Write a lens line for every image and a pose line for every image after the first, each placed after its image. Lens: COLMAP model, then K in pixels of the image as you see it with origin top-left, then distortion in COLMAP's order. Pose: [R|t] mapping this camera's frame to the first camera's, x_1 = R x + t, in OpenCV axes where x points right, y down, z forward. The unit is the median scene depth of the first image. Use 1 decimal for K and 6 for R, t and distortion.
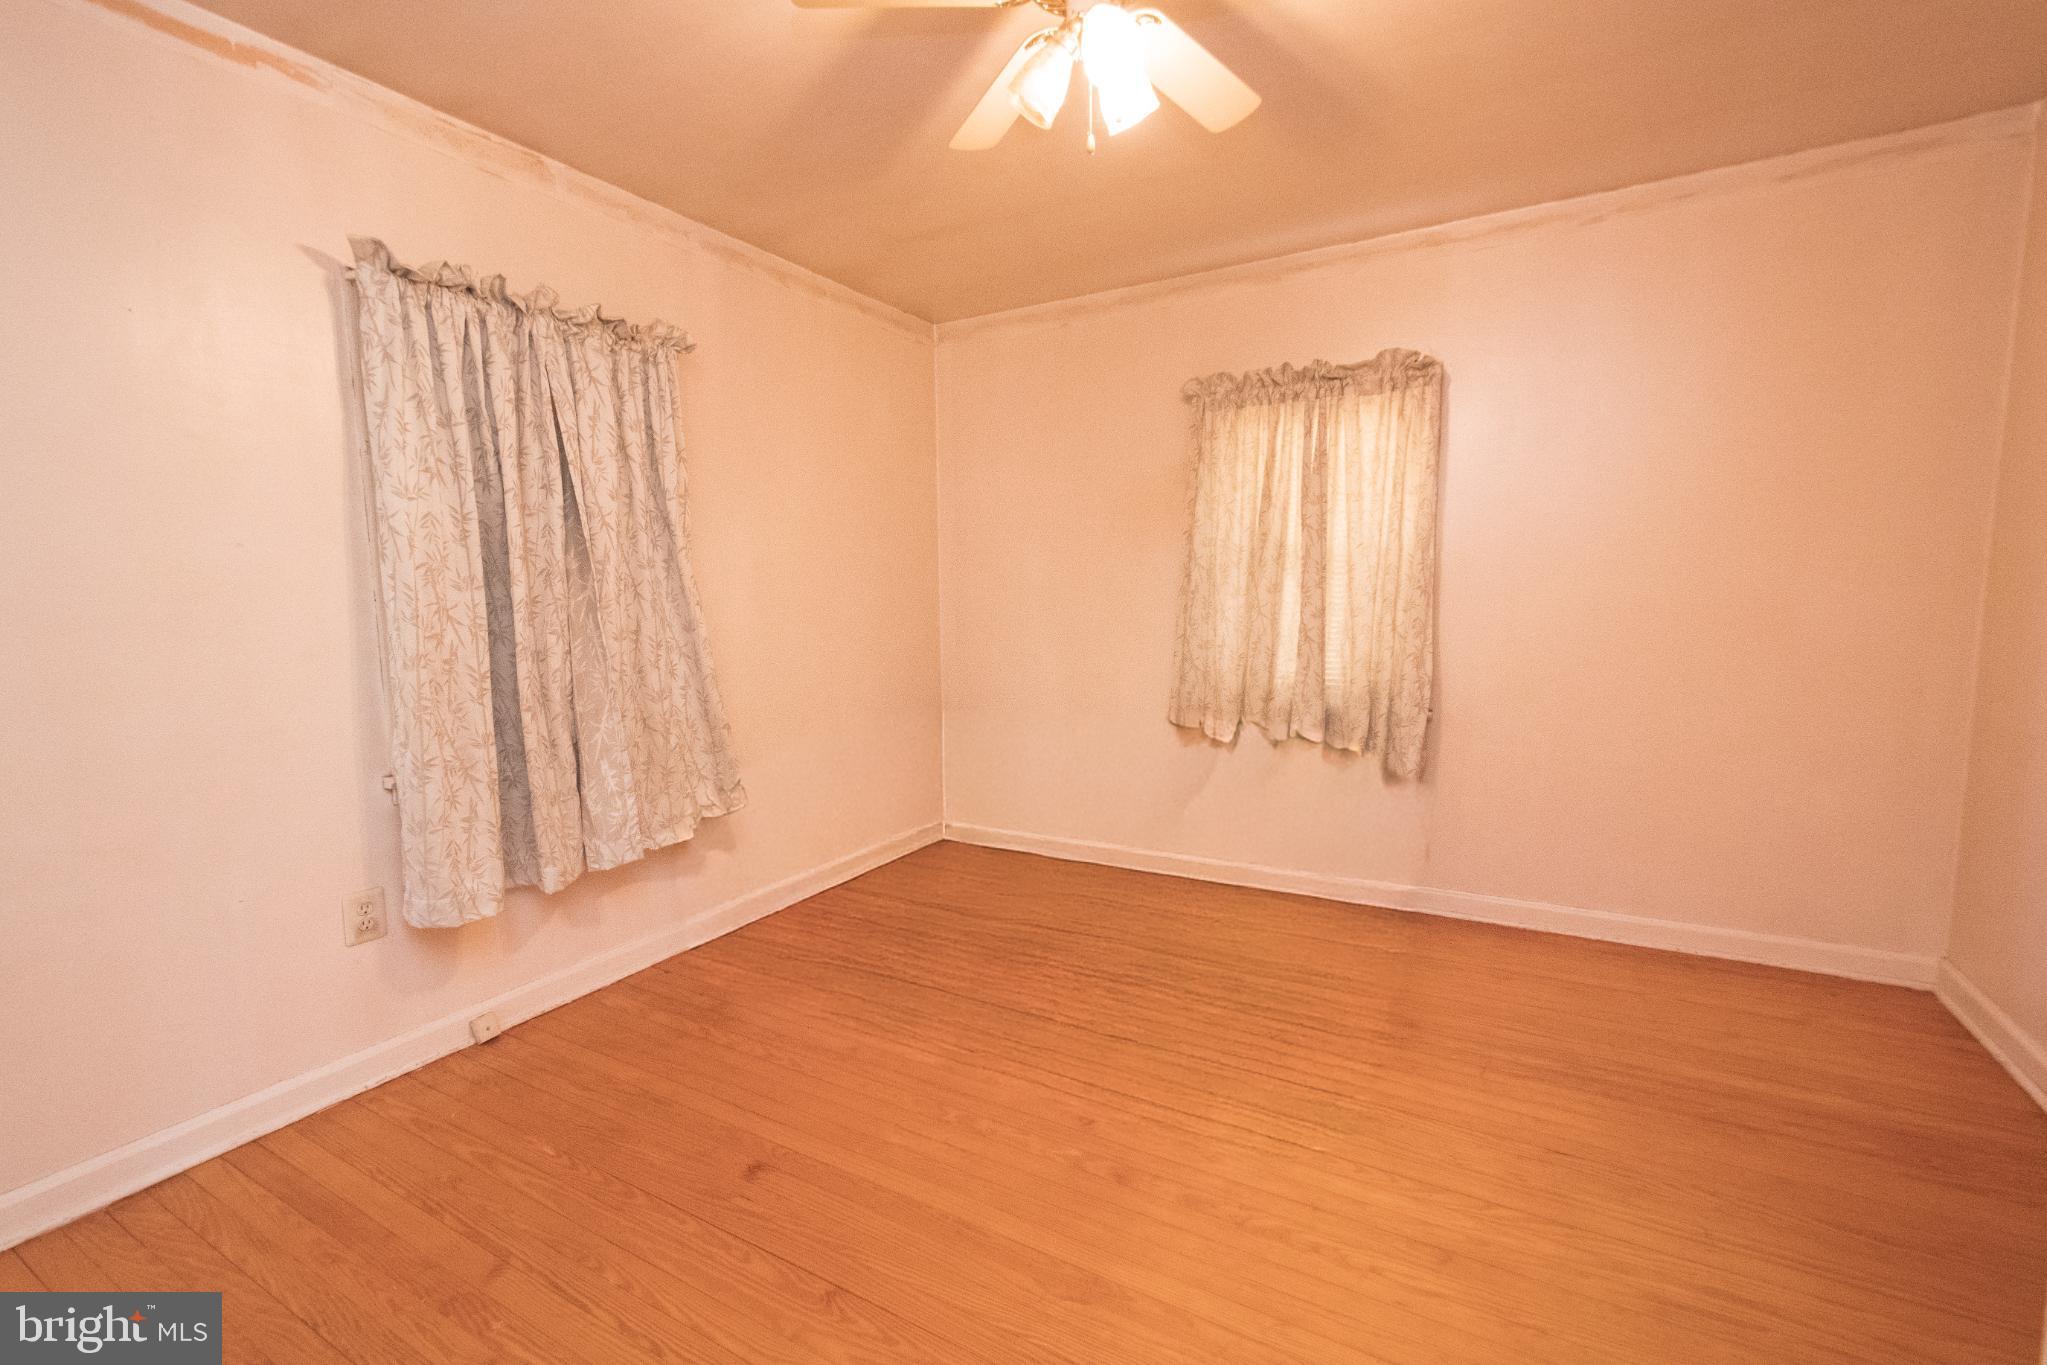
lens RADIAL K [[896.6, 0, 1015.8], [0, 896.6, 690.6], [0, 0, 1]] dist [0.018709, -0.007584]
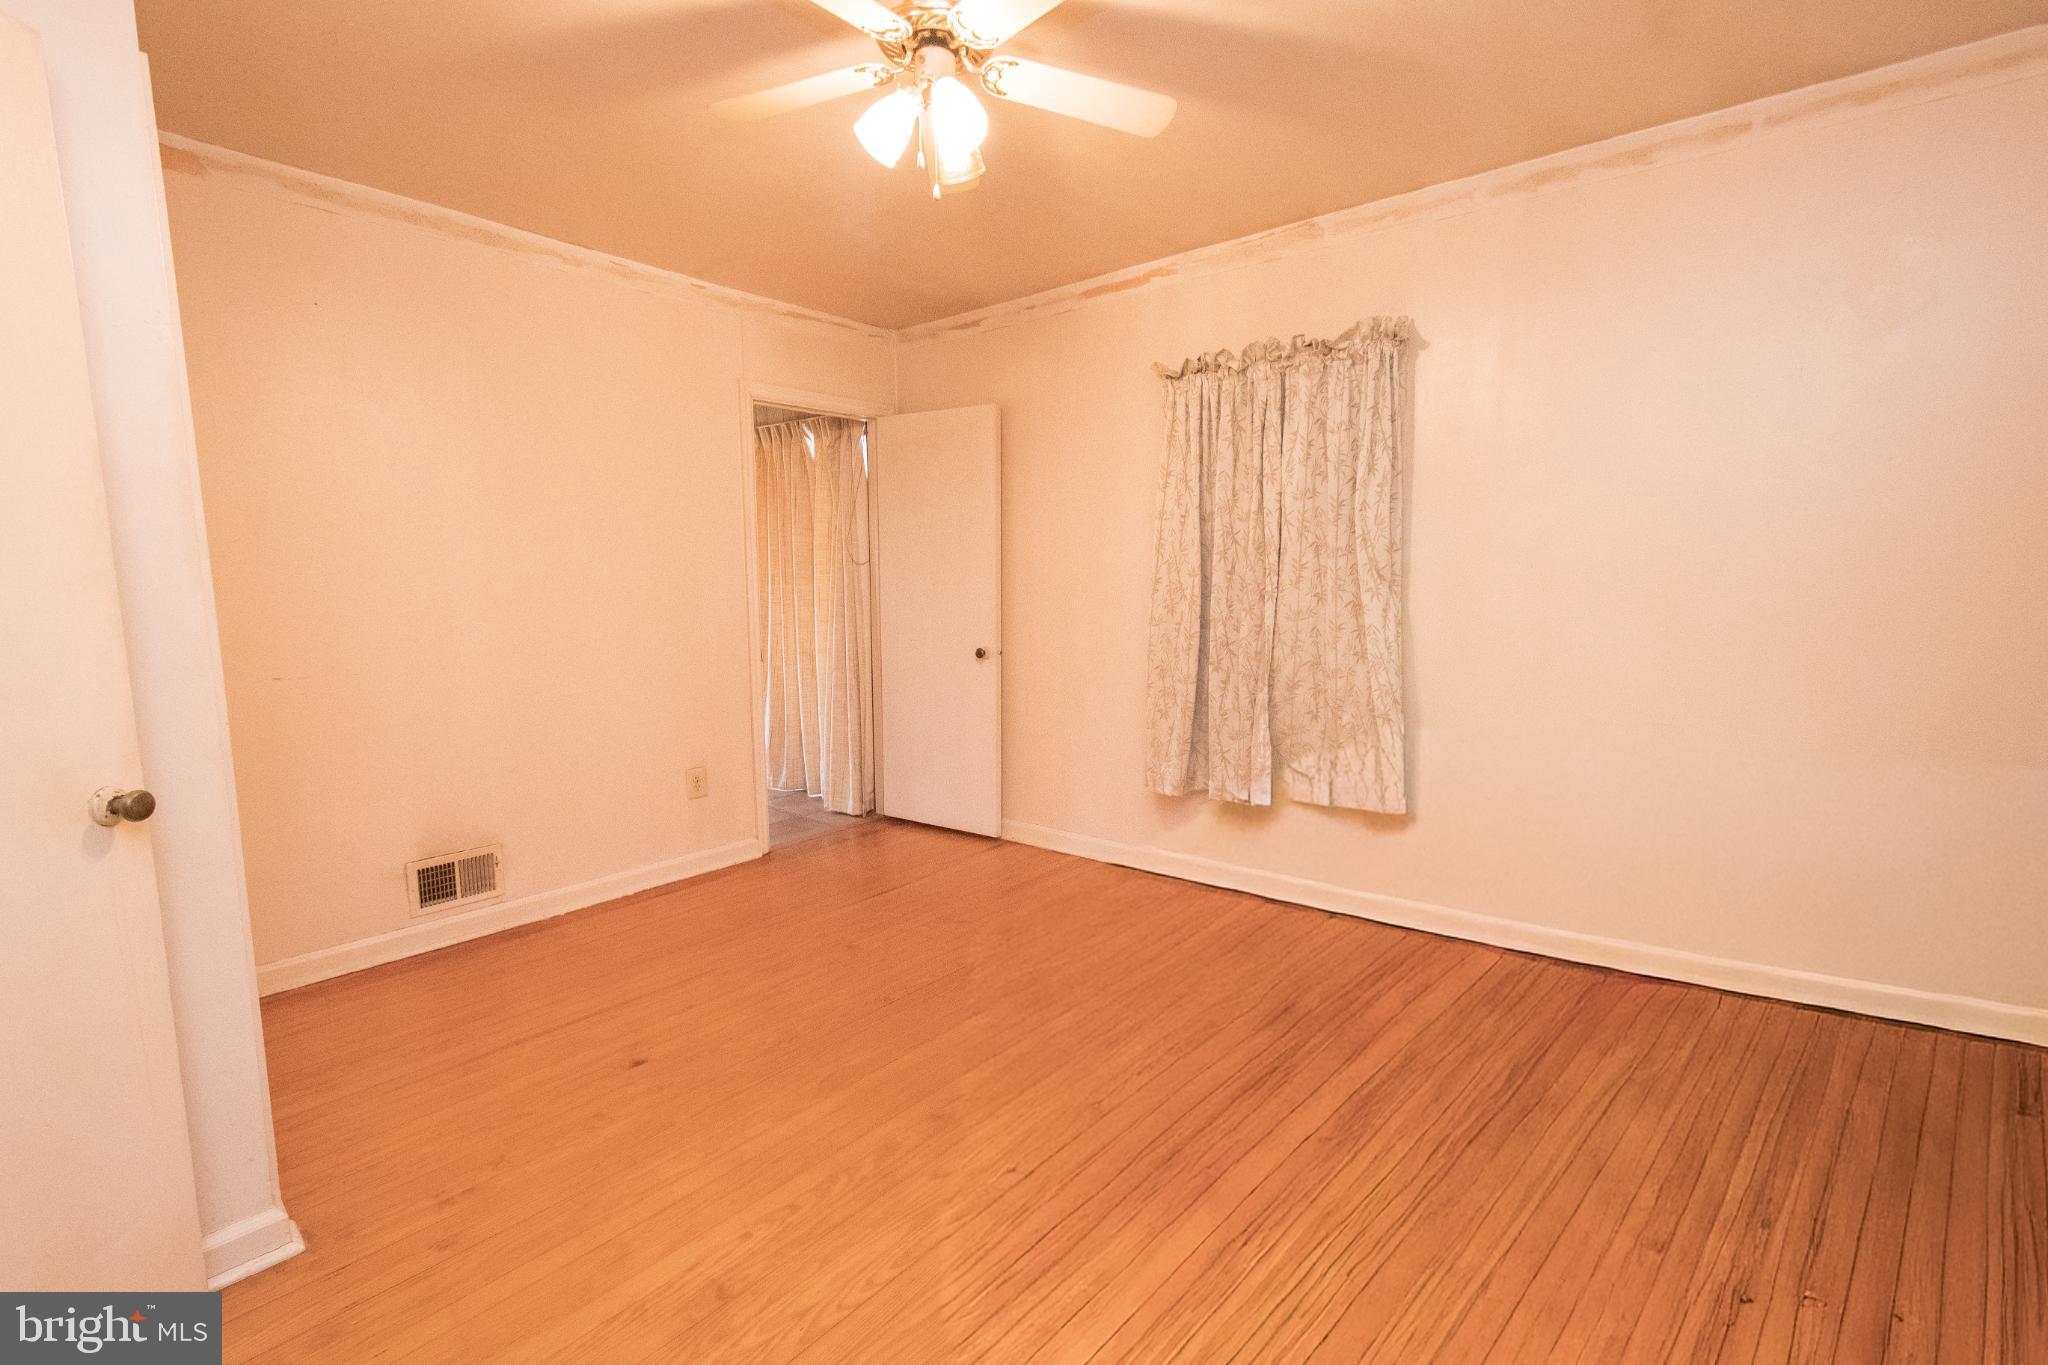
lens RADIAL K [[897.0, 0, 1016.3], [0, 897.0, 690.6], [0, 0, 1]] dist [0.018709, -0.007584]
pose [[-0.175997, 0.136024, -0.974947, 0.606700], [-0.105124, 0.982146, 0.156005, -0.085387], [0.978761, 0.129947, -0.158556, 0.655794]]
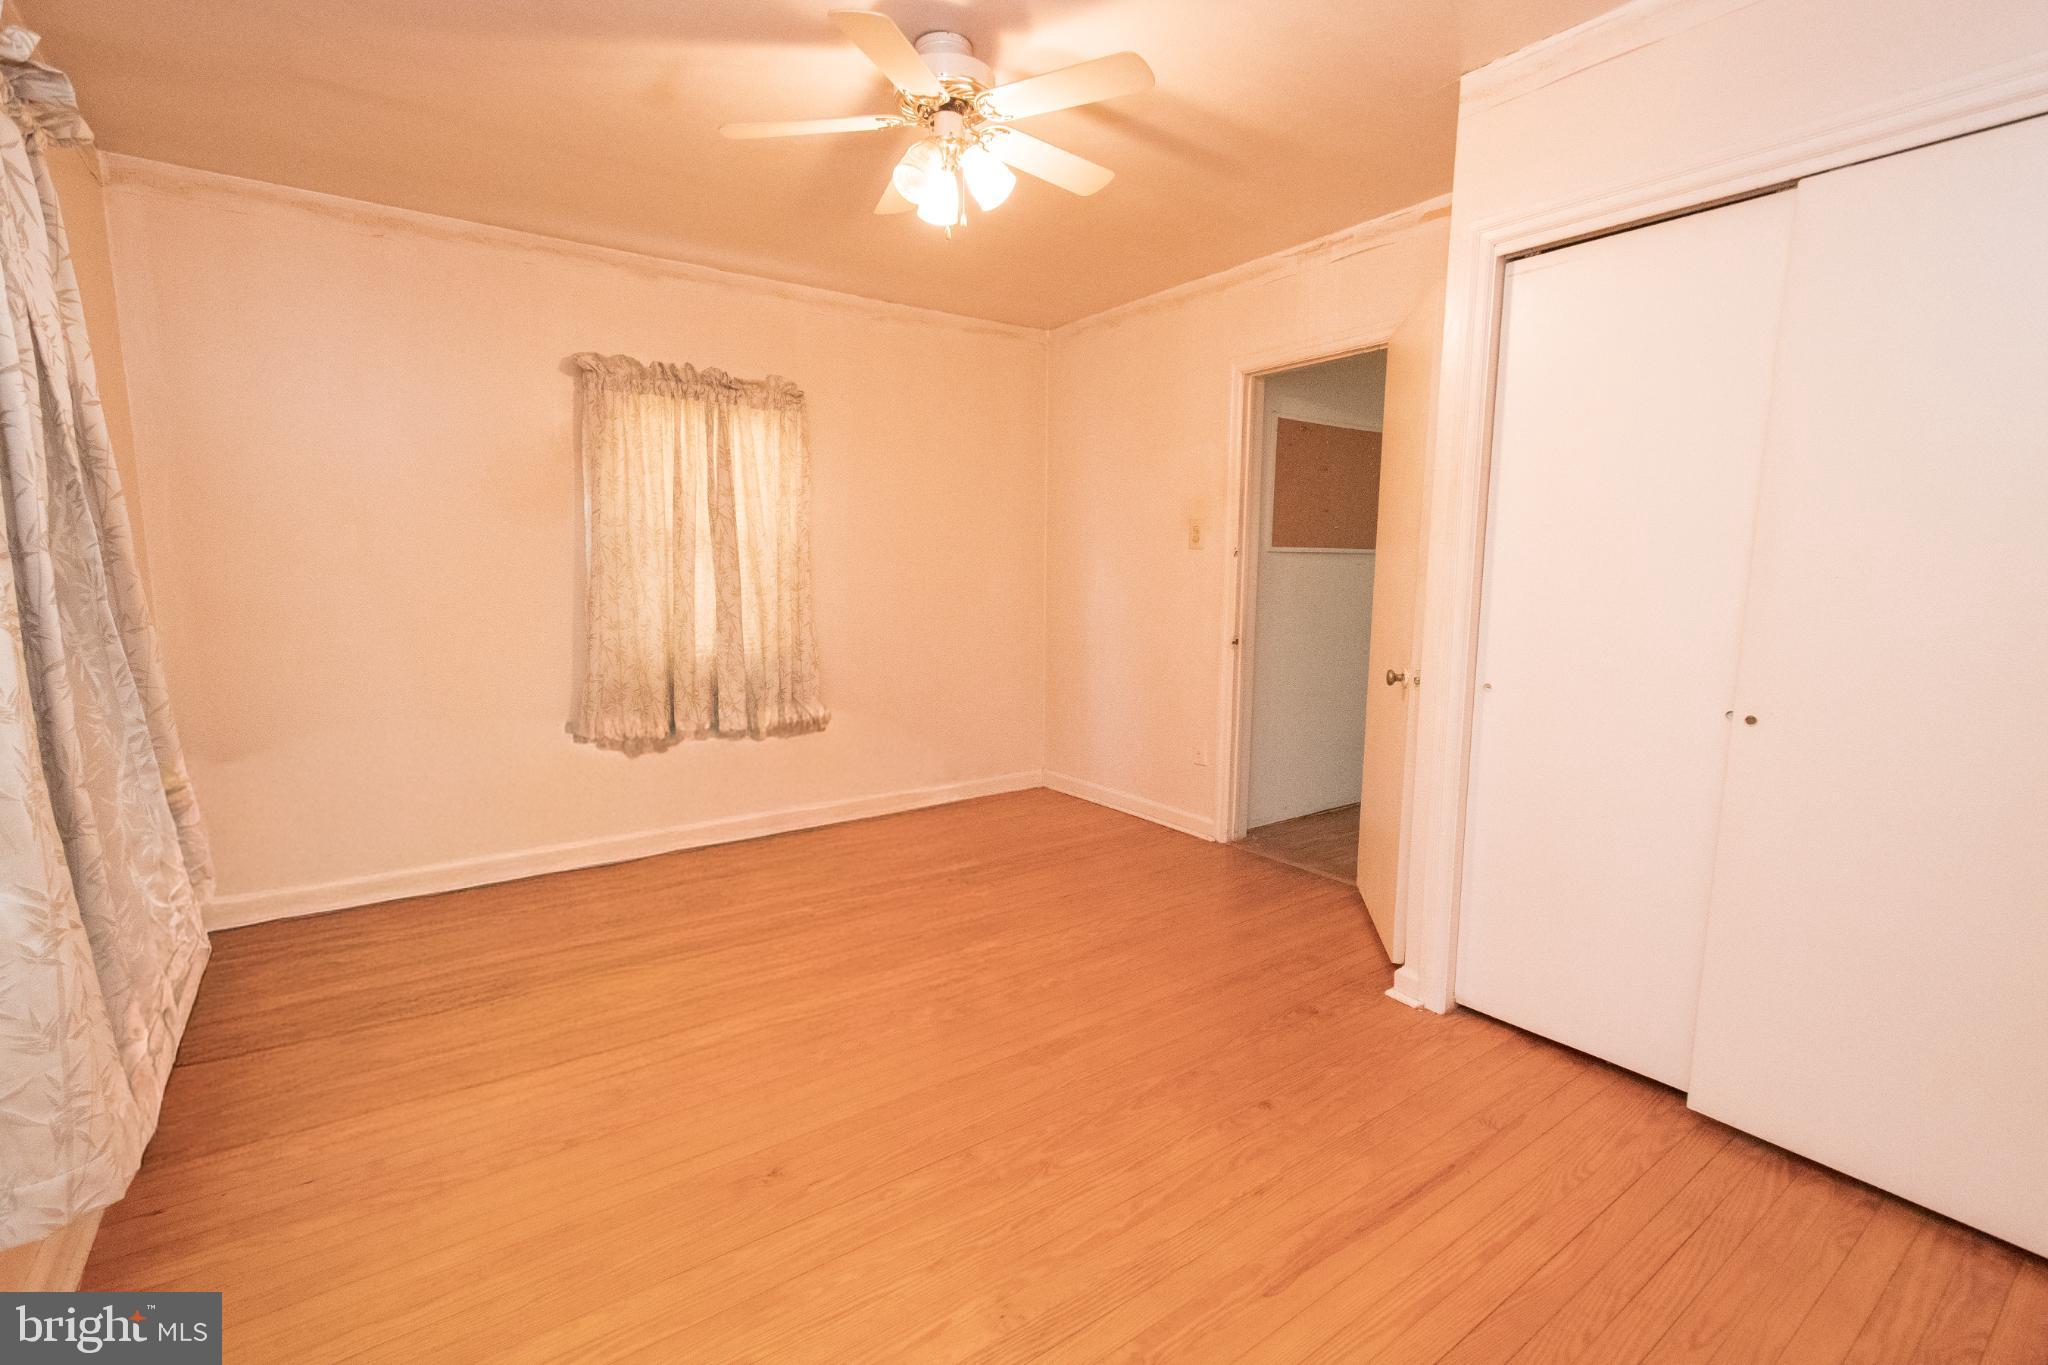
lens RADIAL K [[897.0, 0, 1016.3], [0, 897.0, 690.6], [0, 0, 1]] dist [0.018709, -0.007584]
pose [[0.419706, -0.109610, 0.901017, -0.565013], [0.092110, 0.992700, 0.077857, -0.017487], [-0.902974, 0.050316, 0.426738, 0.192361]]
